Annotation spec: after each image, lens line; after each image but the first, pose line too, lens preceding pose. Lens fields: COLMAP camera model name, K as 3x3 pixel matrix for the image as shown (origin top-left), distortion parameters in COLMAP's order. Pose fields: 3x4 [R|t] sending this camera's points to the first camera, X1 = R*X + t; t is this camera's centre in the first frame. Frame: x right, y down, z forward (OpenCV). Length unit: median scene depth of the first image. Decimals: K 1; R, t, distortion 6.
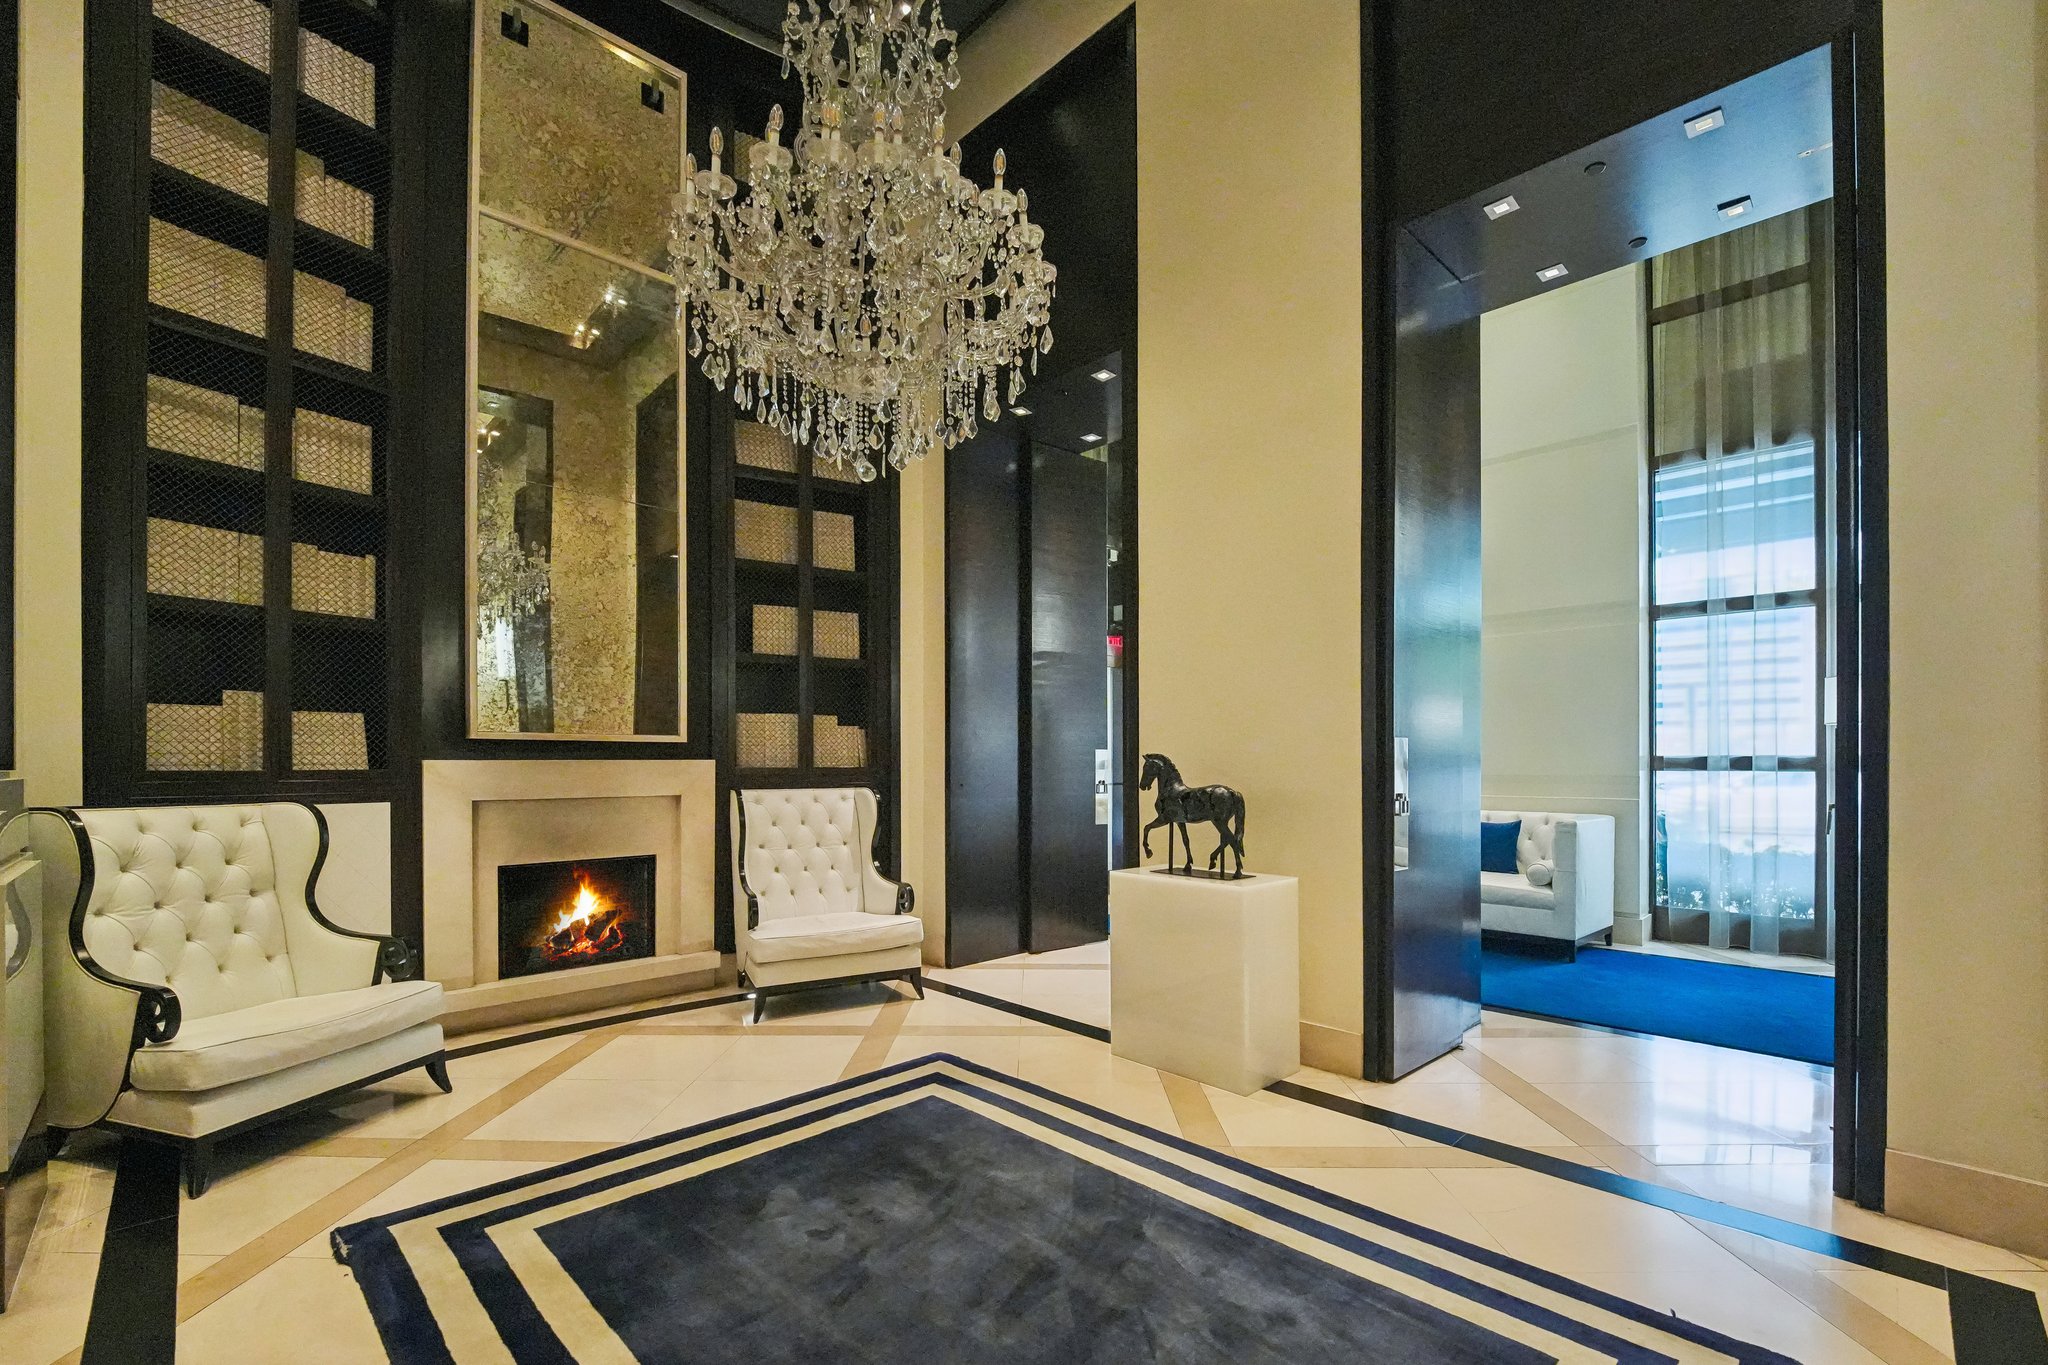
lens RADIAL K [[881.3, 0, 1068.7], [0, 881.3, 761.0], [0, 0, 1]] dist [-0.010277, -0.002389]
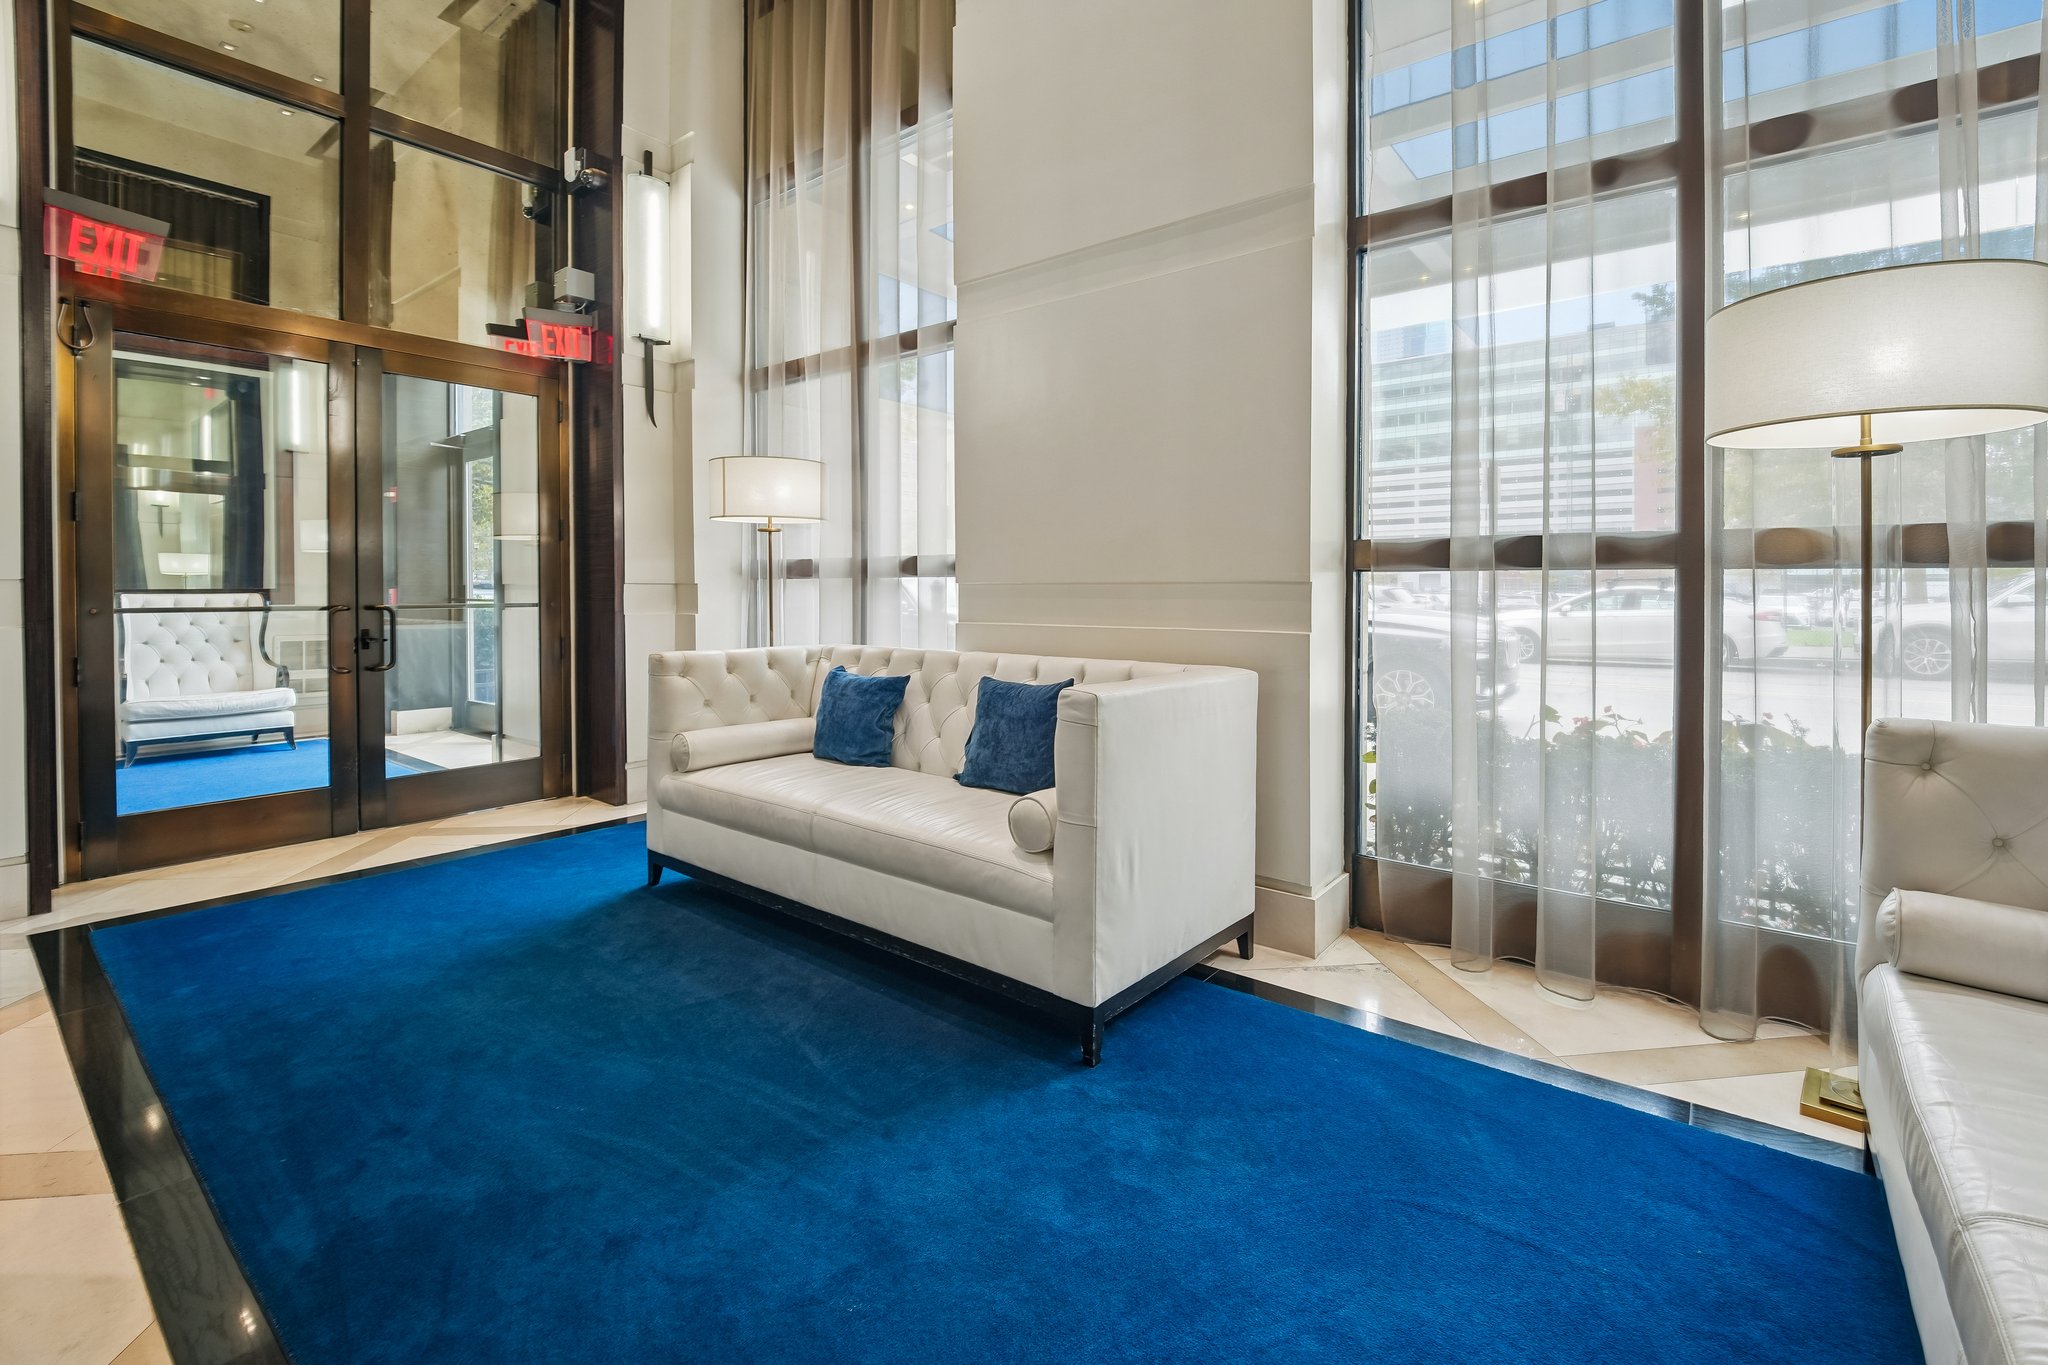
lens RADIAL K [[881.3, 0, 1052.0], [0, 881.3, 594.0], [0, 0, 1]] dist [-0.010277, -0.002389]
pose [[0.992756, -0.000172, 0.120146, 0.196277], [-0.000896, 0.999961, 0.008839, 0.008499], [-0.120143, -0.008883, 0.992717, 0.239468]]
